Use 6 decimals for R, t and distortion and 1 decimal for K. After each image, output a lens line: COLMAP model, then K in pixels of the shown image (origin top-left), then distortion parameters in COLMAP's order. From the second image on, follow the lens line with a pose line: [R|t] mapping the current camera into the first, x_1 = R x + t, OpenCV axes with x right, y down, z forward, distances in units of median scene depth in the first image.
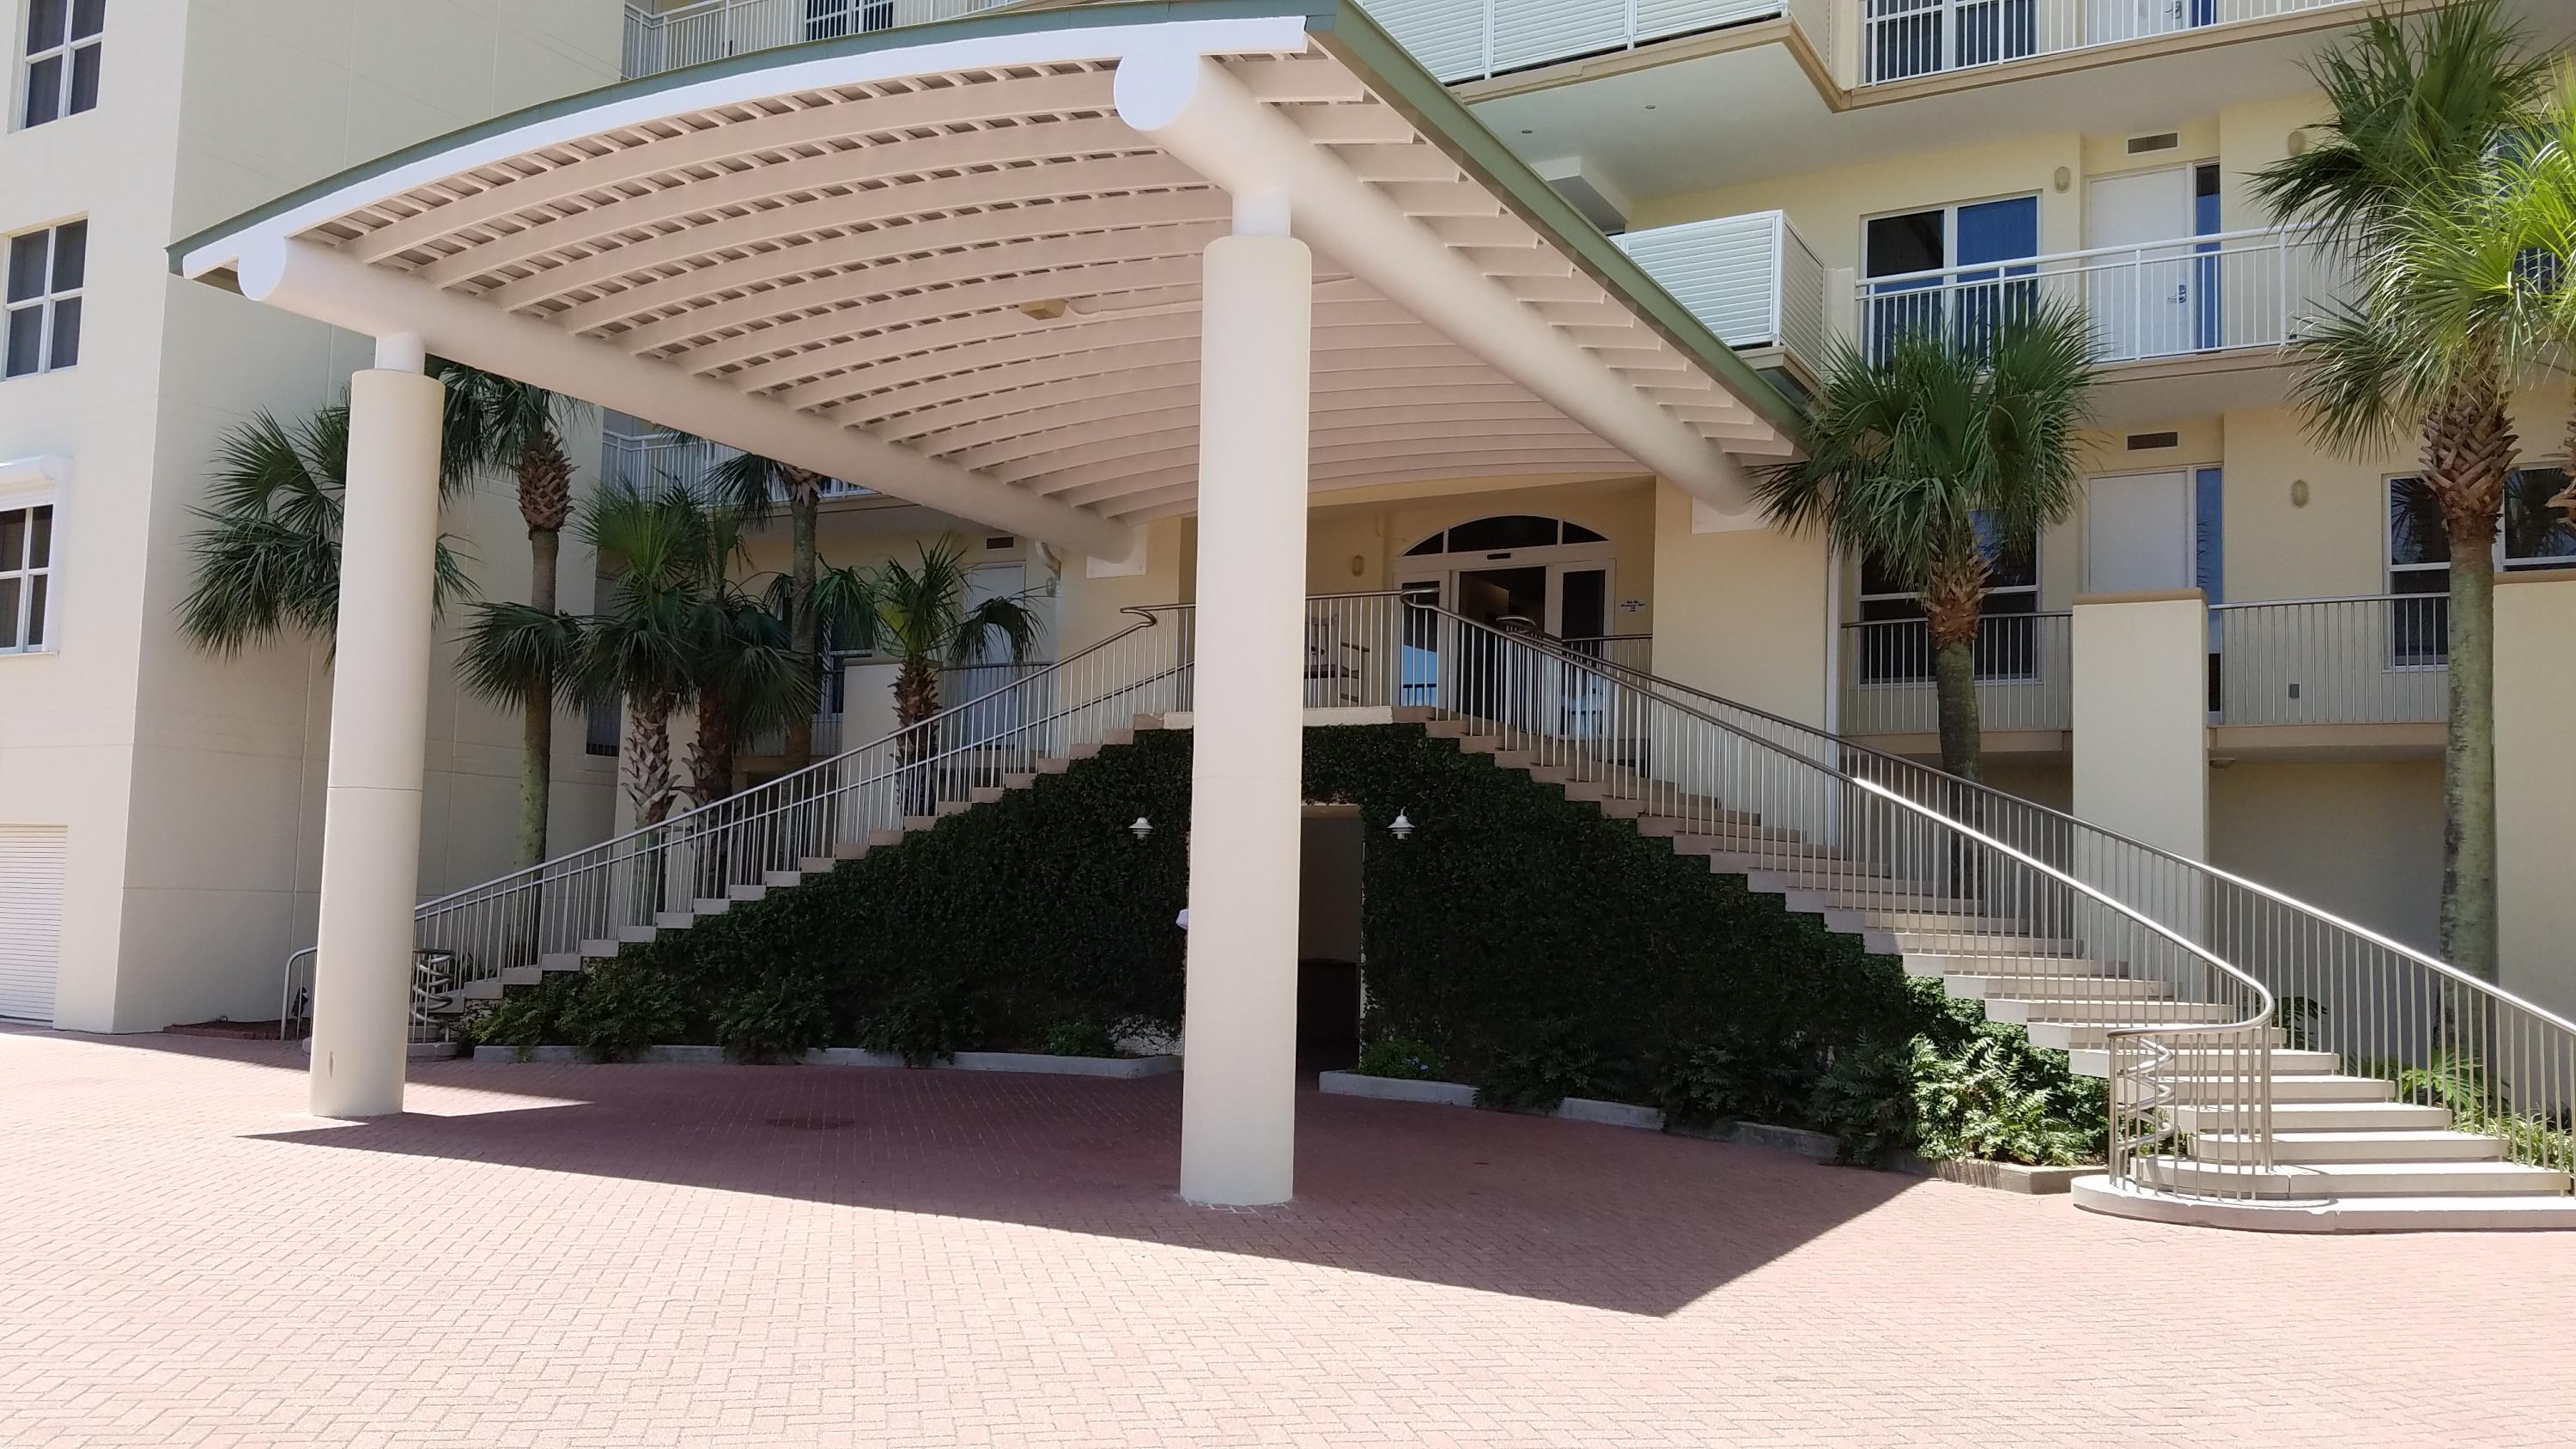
lens RADIAL K [[2010.0, 0, 1288.7], [0, 2010.0, 719.0], [0, 0, 1]] dist [0.311655, -0.629105]
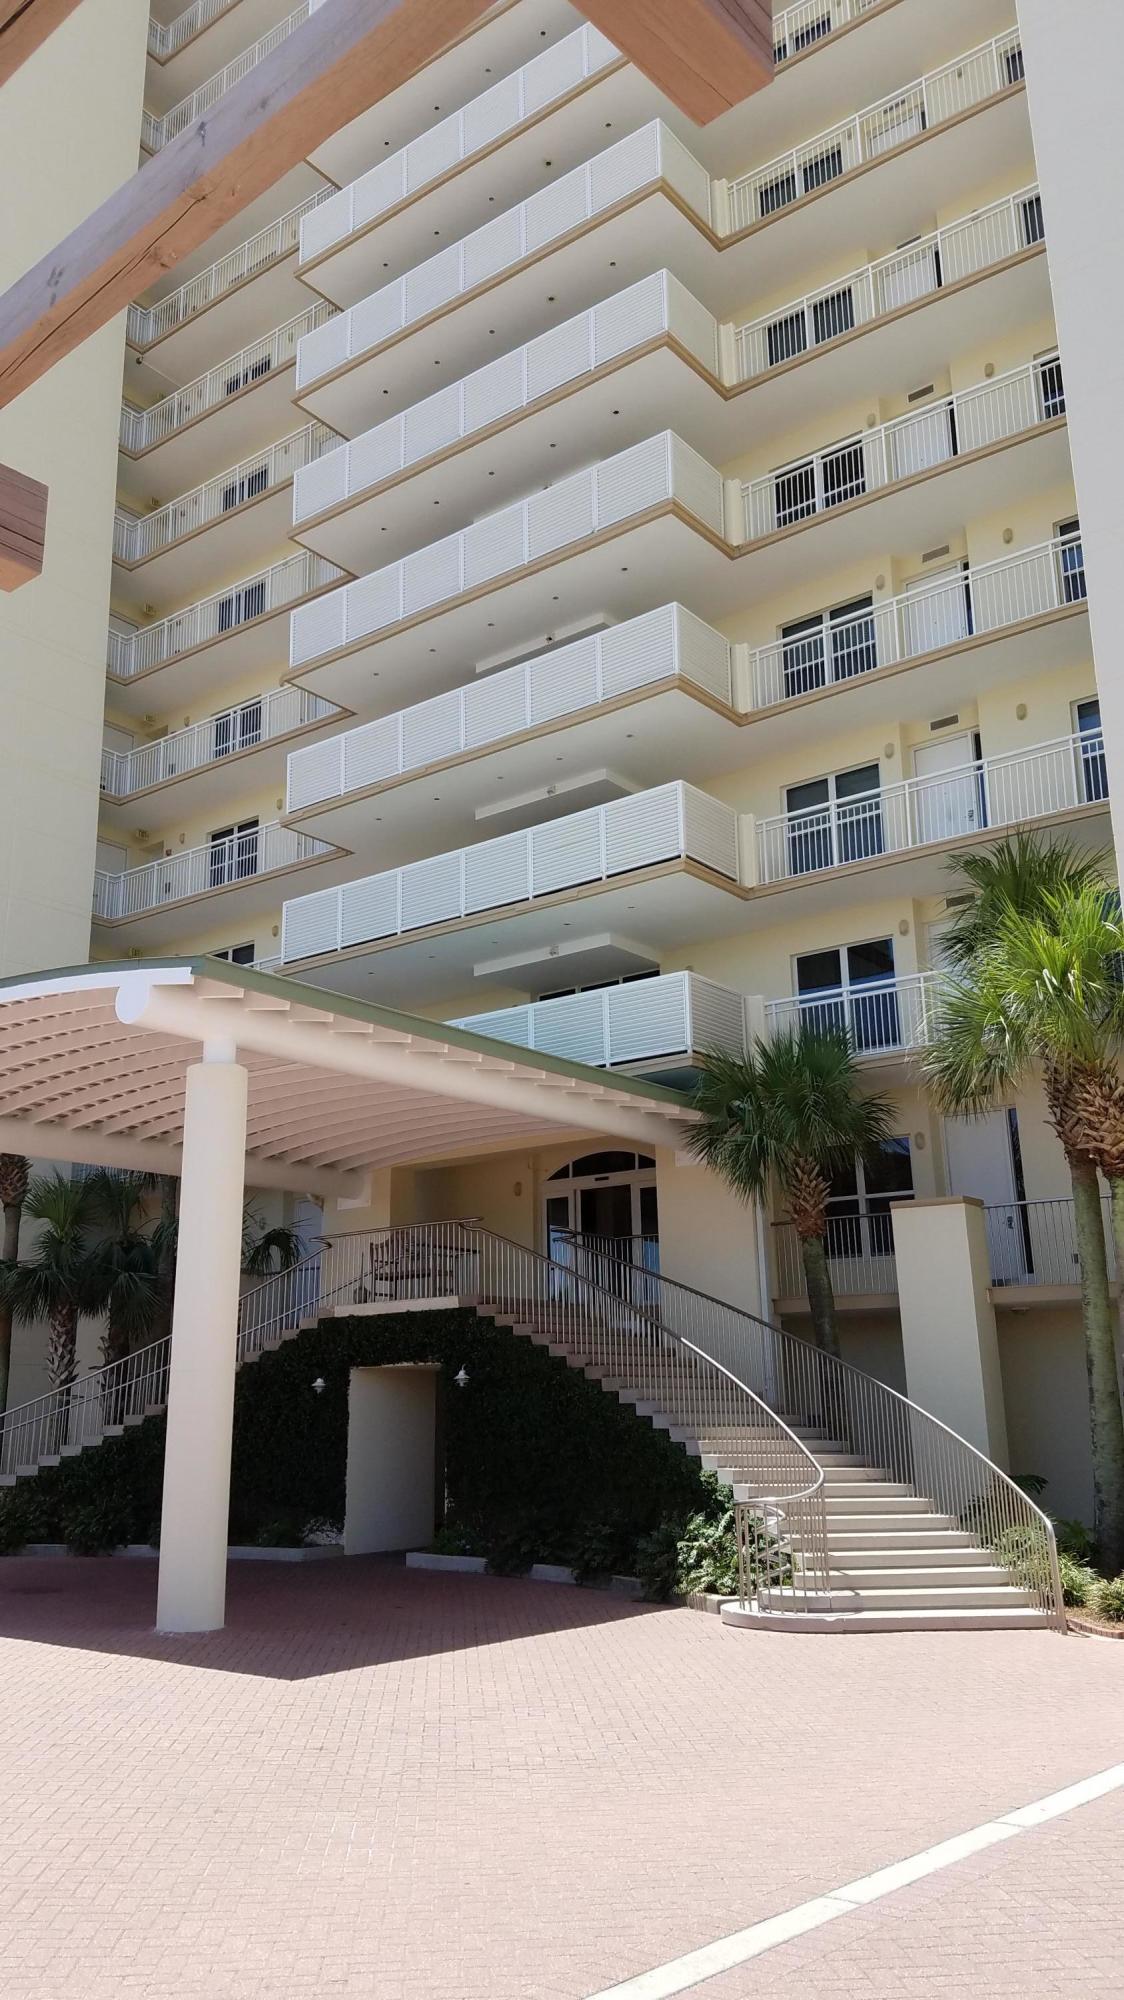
lens RADIAL K [[1560.3, 0, 559.8], [0, 1560.3, 945.8], [0, 0, 1]] dist [0.311655, -0.629105]
pose [[0.984957, -0.079718, -0.153315, 0.317051], [0.047694, 0.978179, -0.202215, -0.018439], [0.166090, 0.191861, 0.967266, -0.209690]]
